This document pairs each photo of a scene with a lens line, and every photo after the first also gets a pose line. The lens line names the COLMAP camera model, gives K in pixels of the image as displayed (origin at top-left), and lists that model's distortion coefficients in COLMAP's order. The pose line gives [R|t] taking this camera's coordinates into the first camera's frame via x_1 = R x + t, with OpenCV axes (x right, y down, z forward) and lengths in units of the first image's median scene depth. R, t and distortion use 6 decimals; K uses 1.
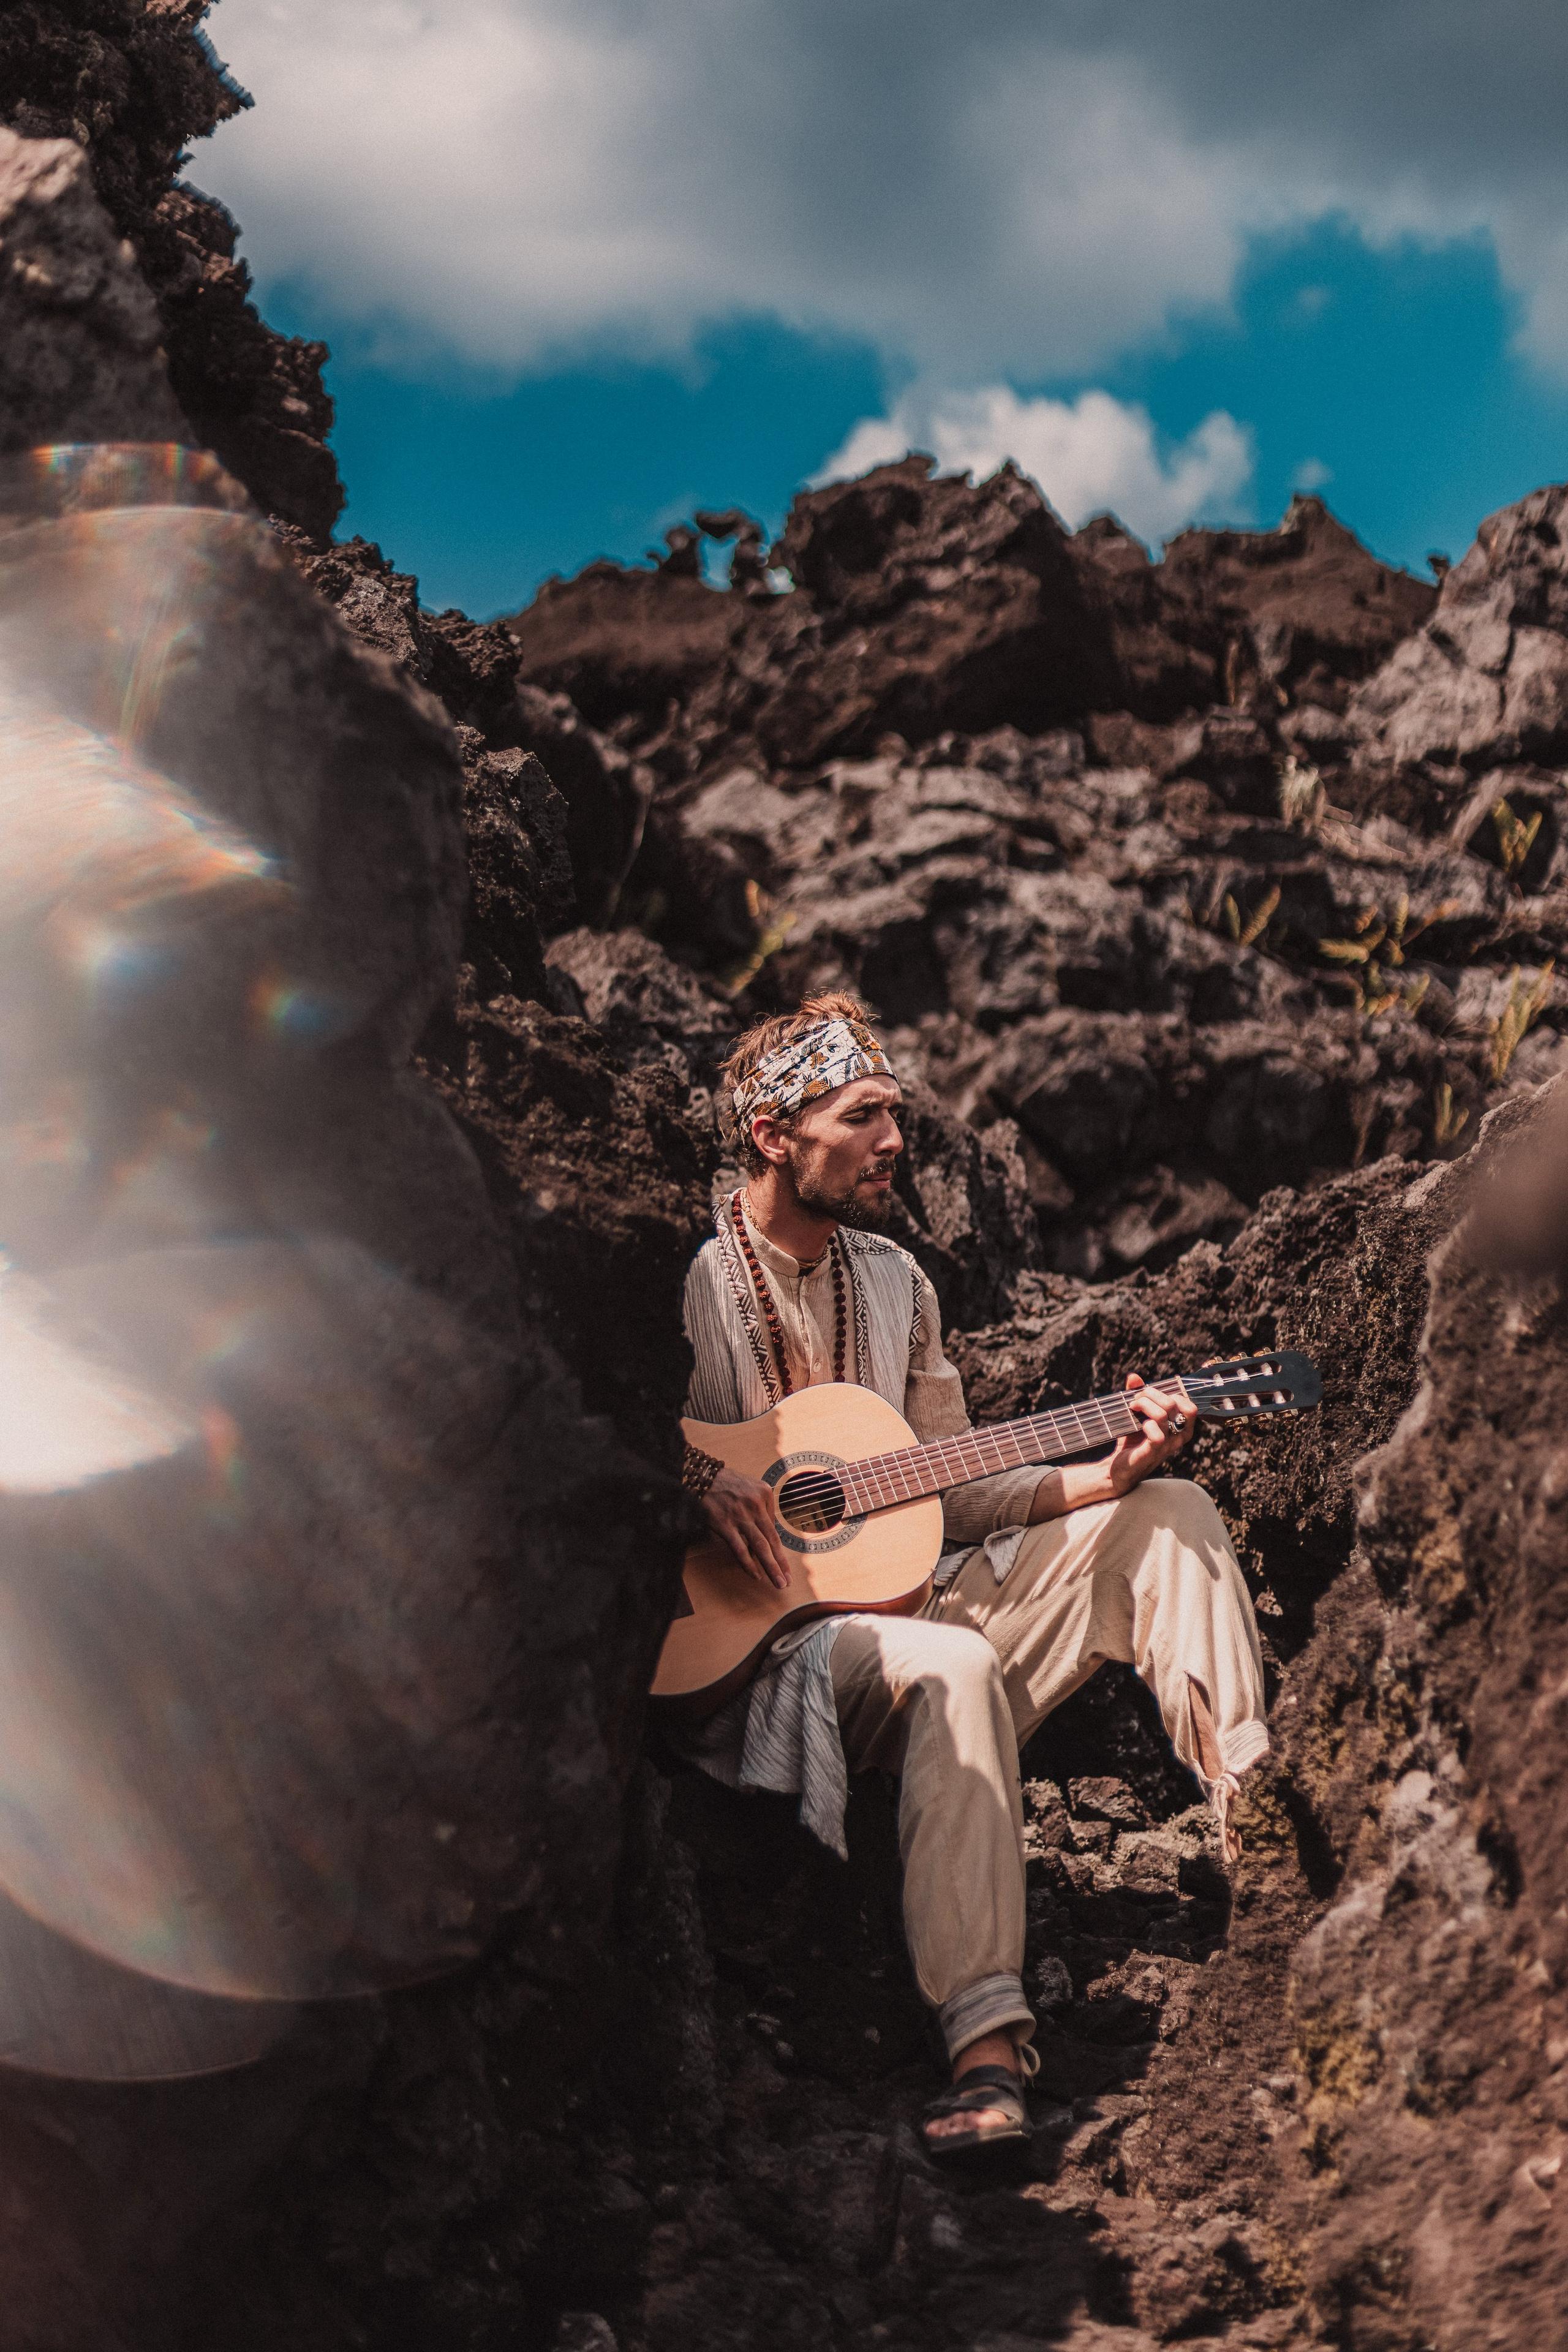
lens RADIAL K [[3358.0, 0, 784.0], [0, 3358.0, 1176.0], [0, 0, 1]] dist [0.003796, -0.075840]
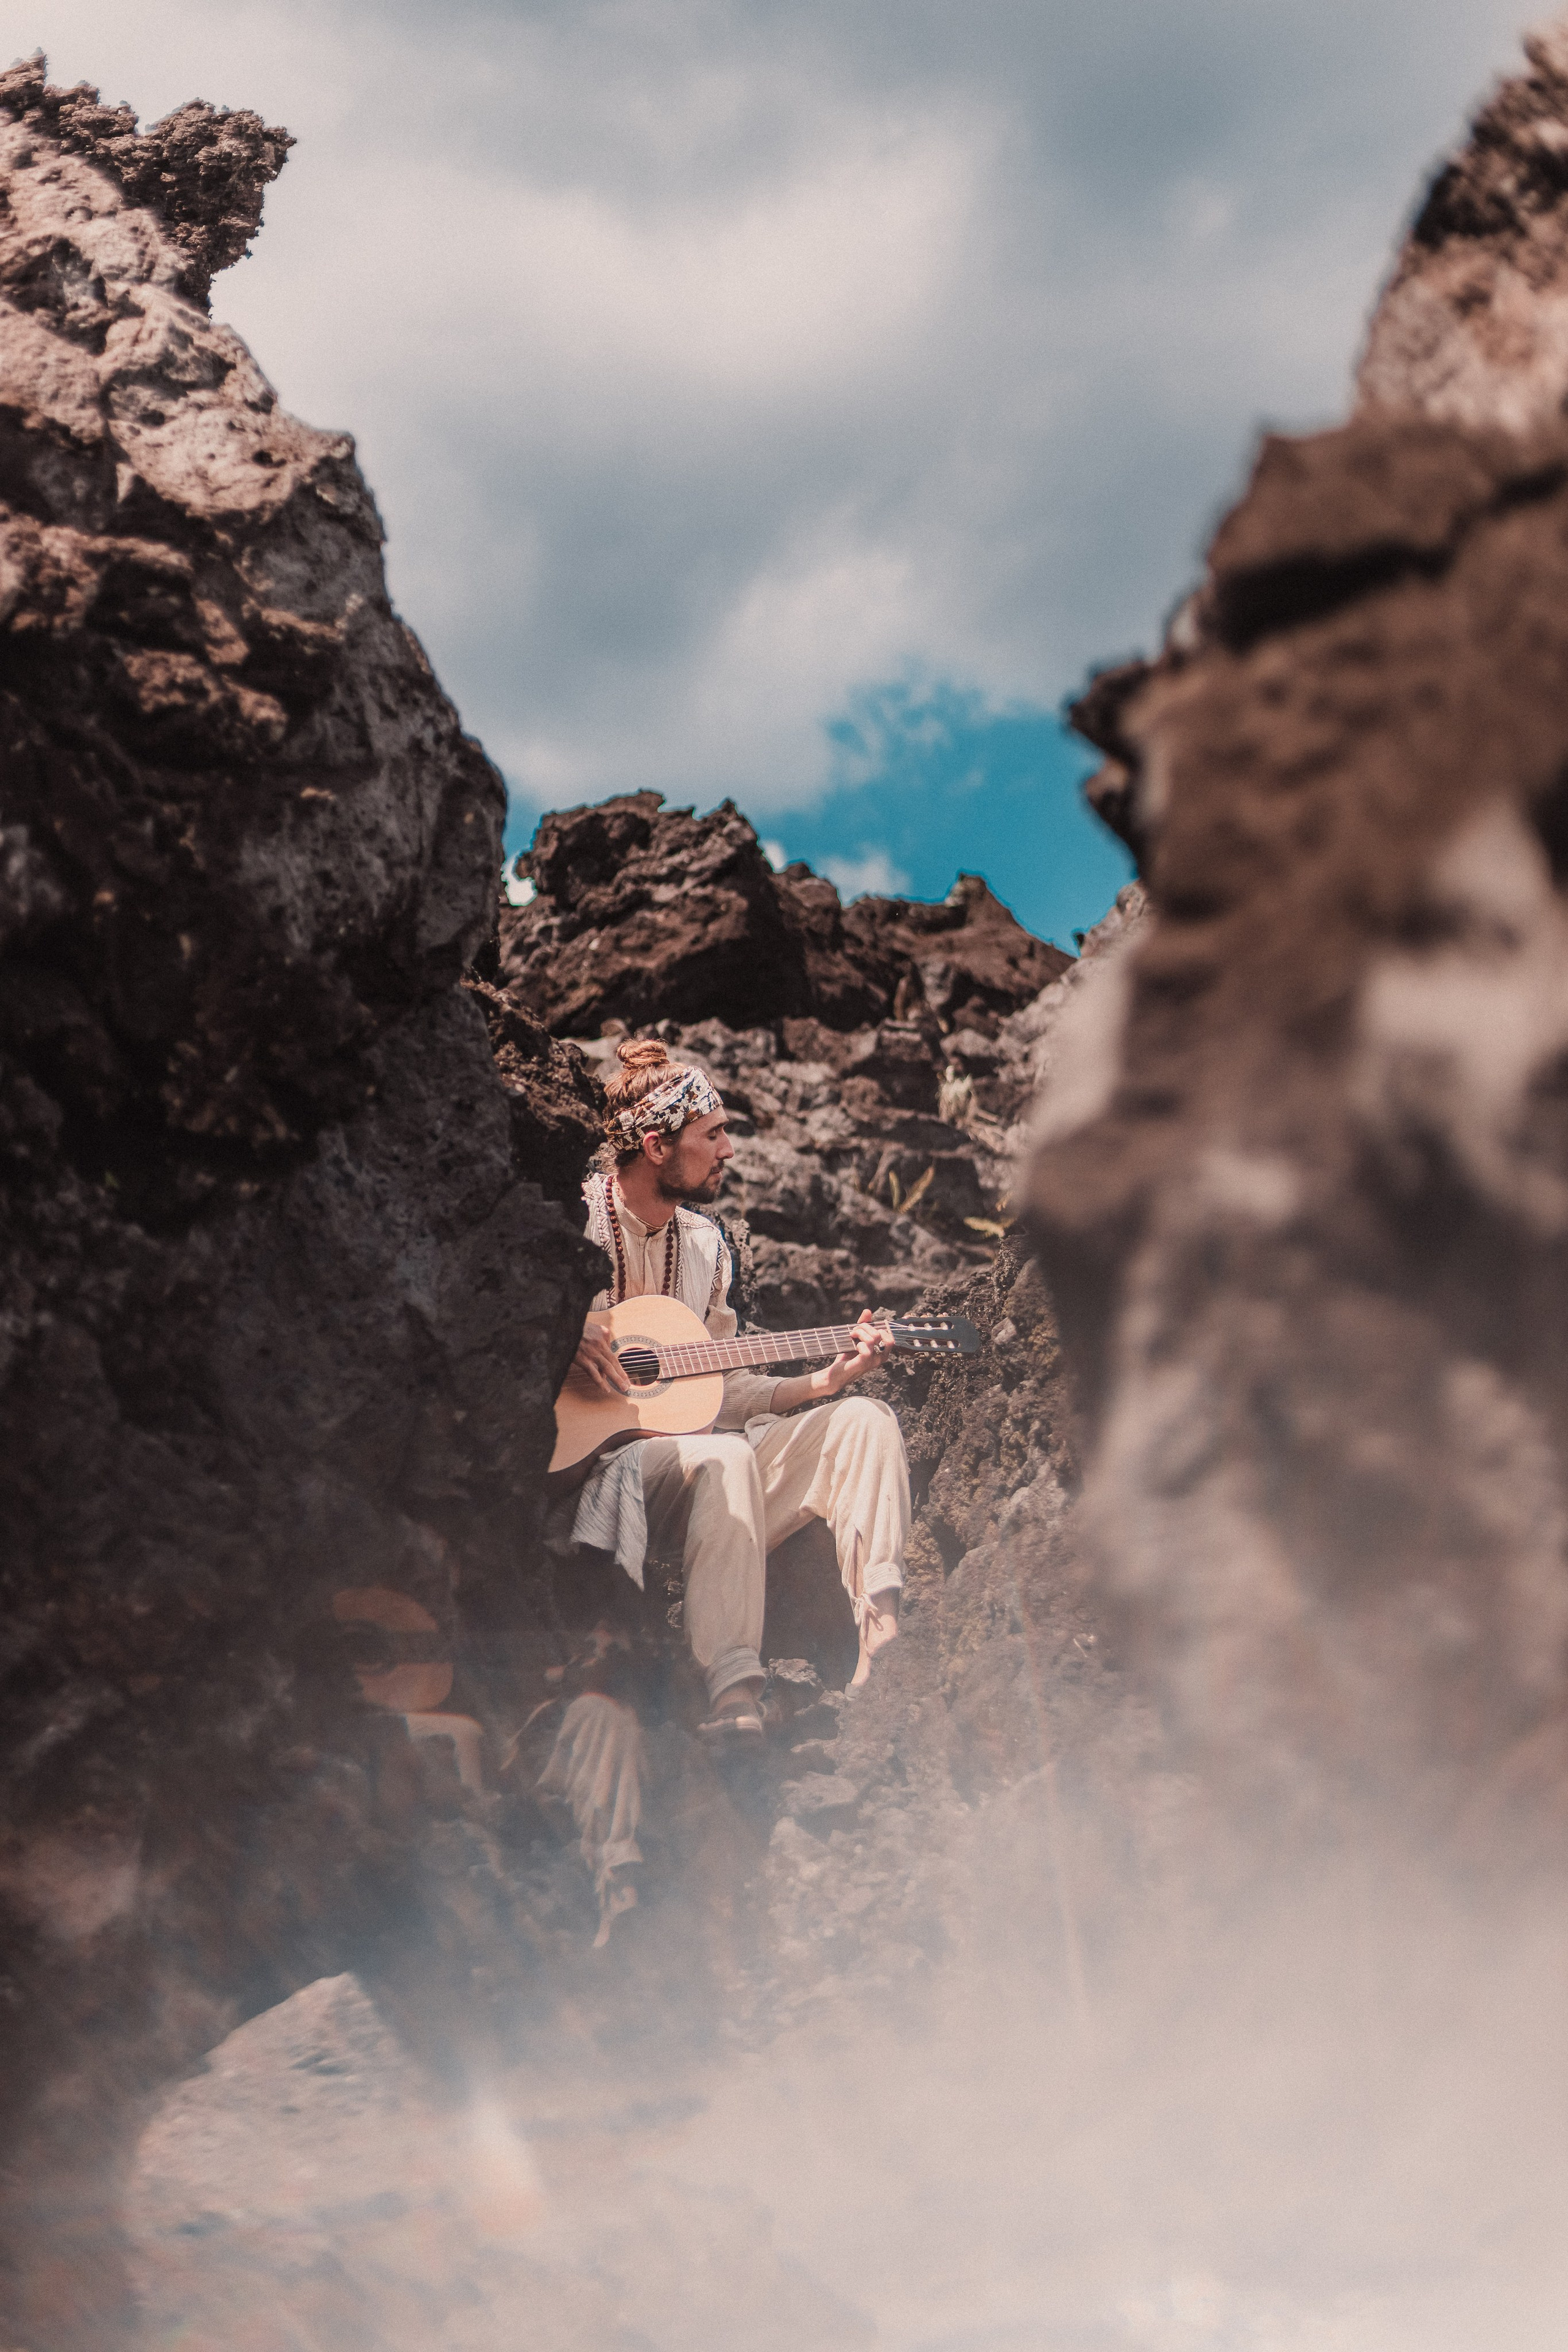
lens RADIAL K [[3331.0, 0, 736.1], [0, 3331.0, 1171.5], [0, 0, 1]] dist [0.019864, -0.065168]
pose [[0.993144, 0.074610, 0.089986, -0.027654], [-0.063659, 0.990856, -0.118963, 0.059427], [-0.098039, 0.112419, 0.988813, -0.155567]]
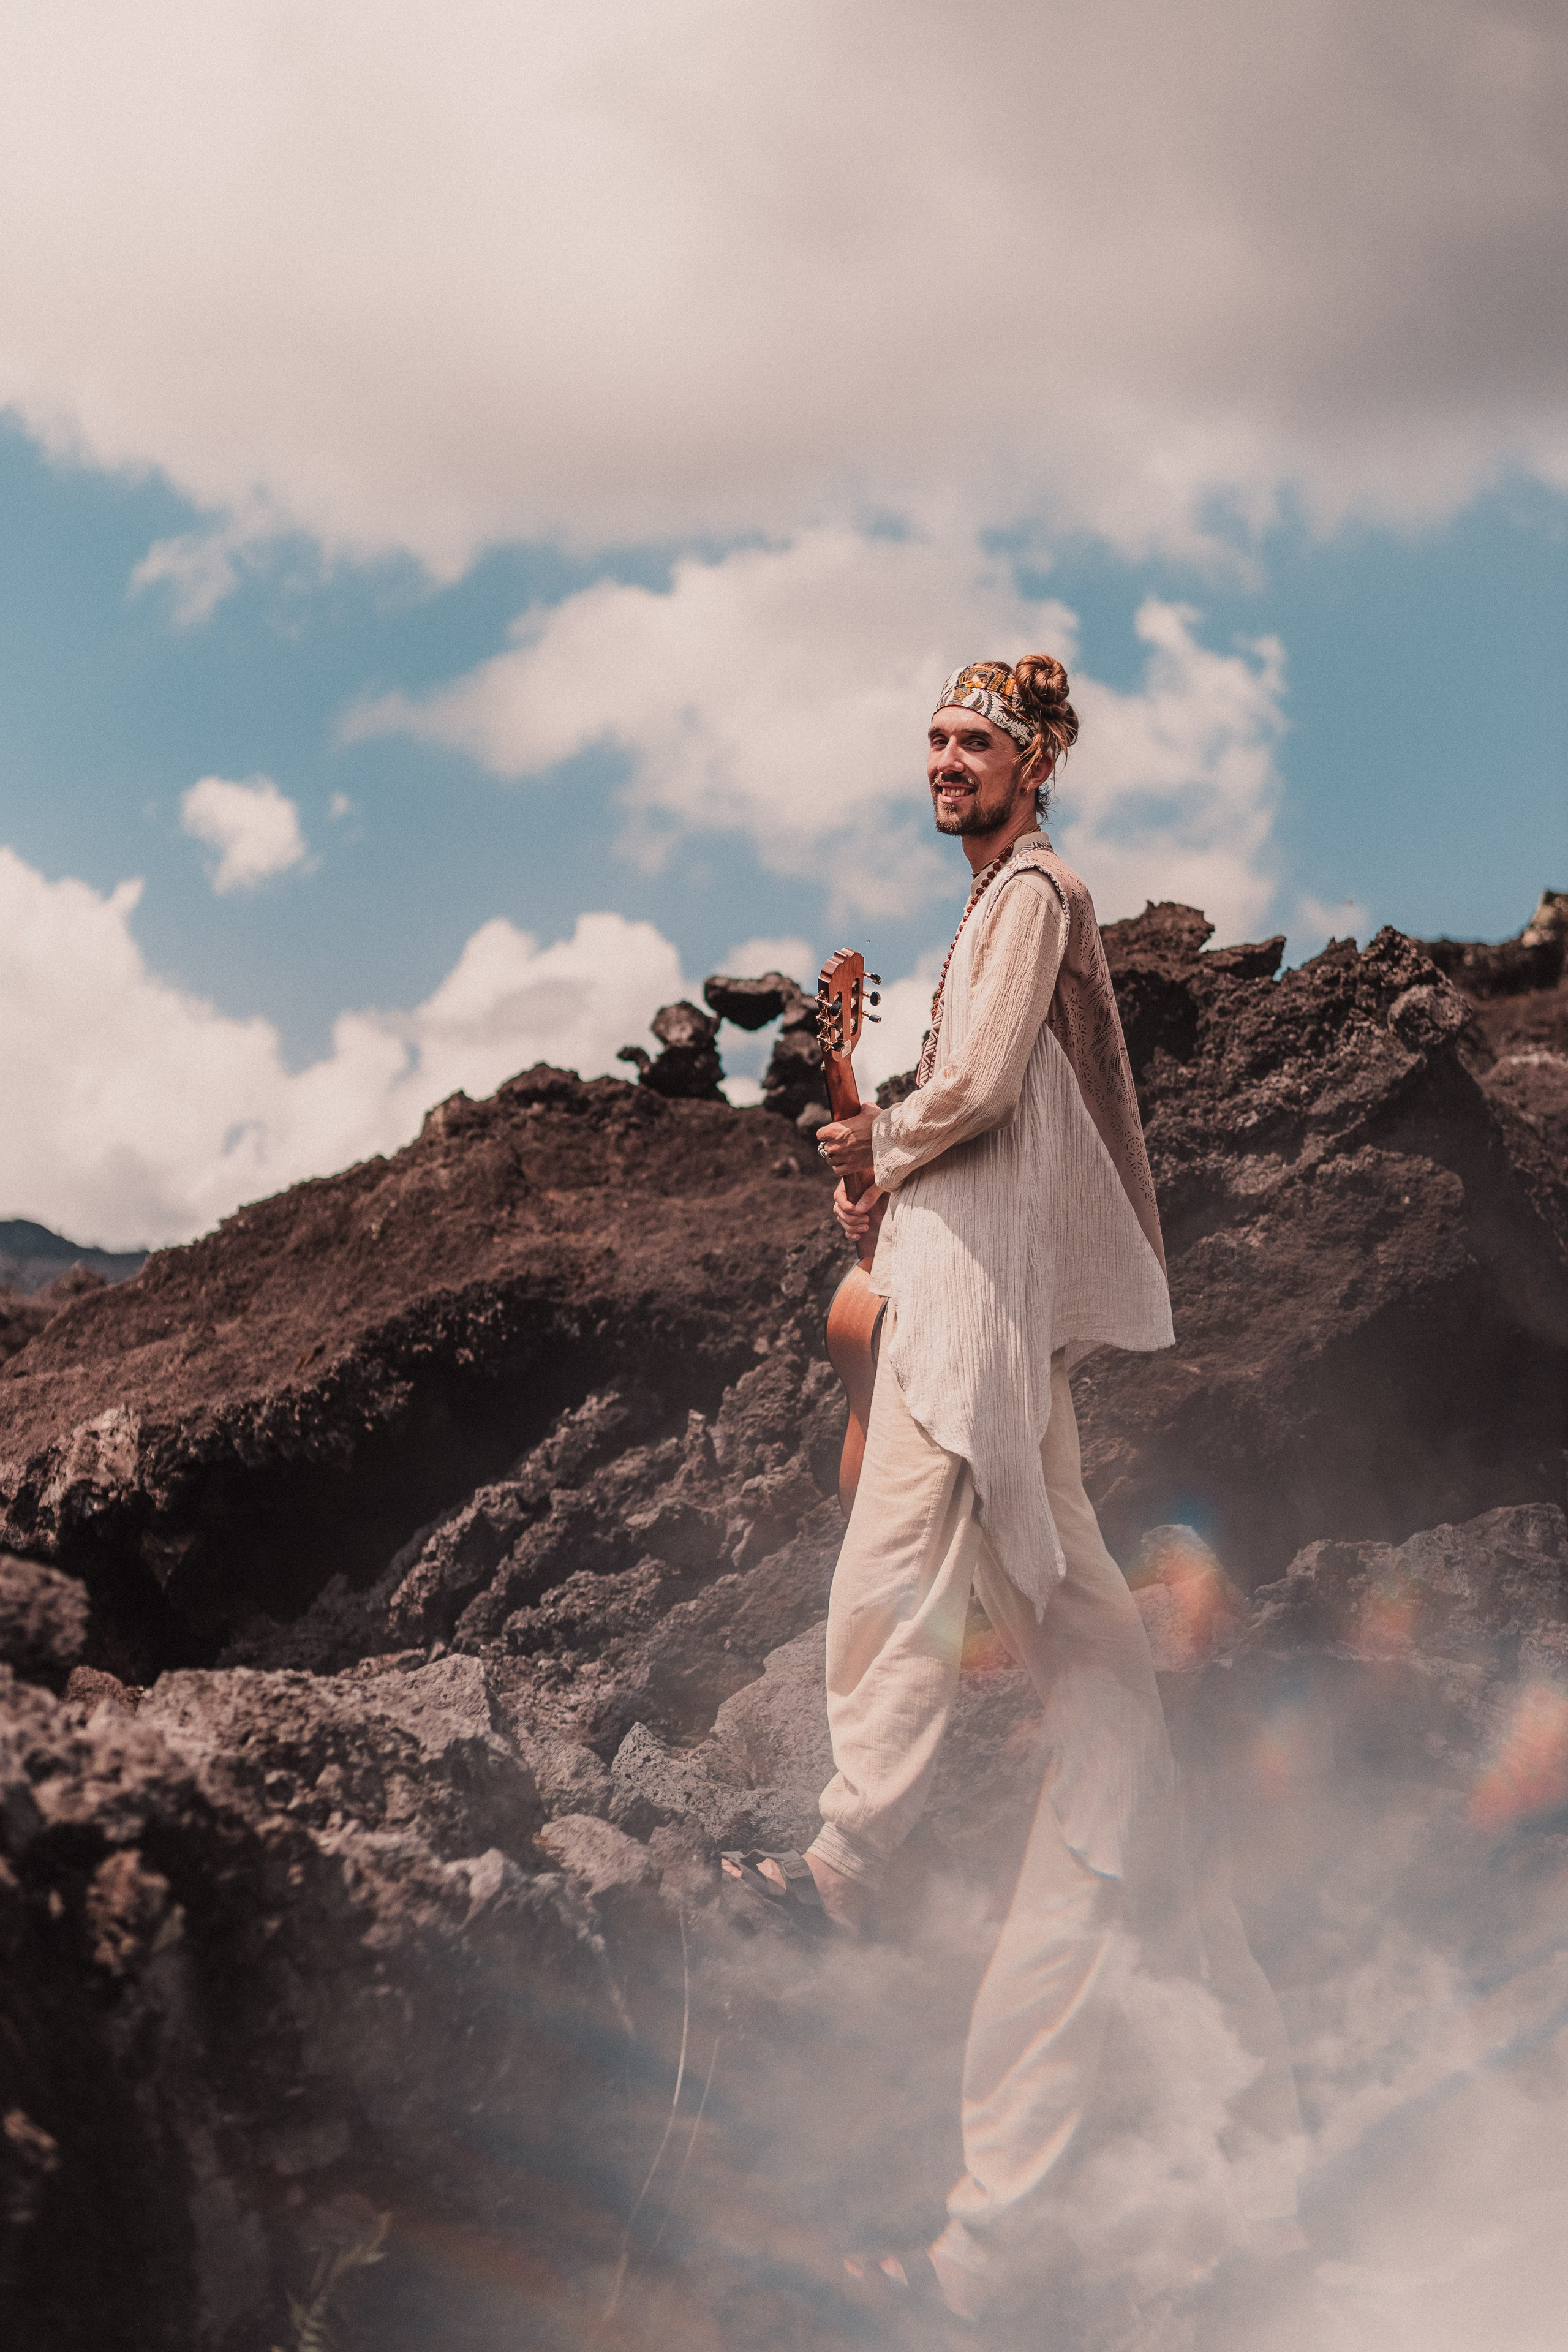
lens RADIAL K [[3353.5, 0, 784.0], [0, 3353.5, 1176.0], [0, 0, 1]] dist [-0.040551, 0.027008]
pose [[0.999647, -0.005689, 0.025937, -0.035209], [0.007977, 0.996003, -0.088968, -0.142295], [-0.025328, 0.089143, 0.995697, 0.549911]]
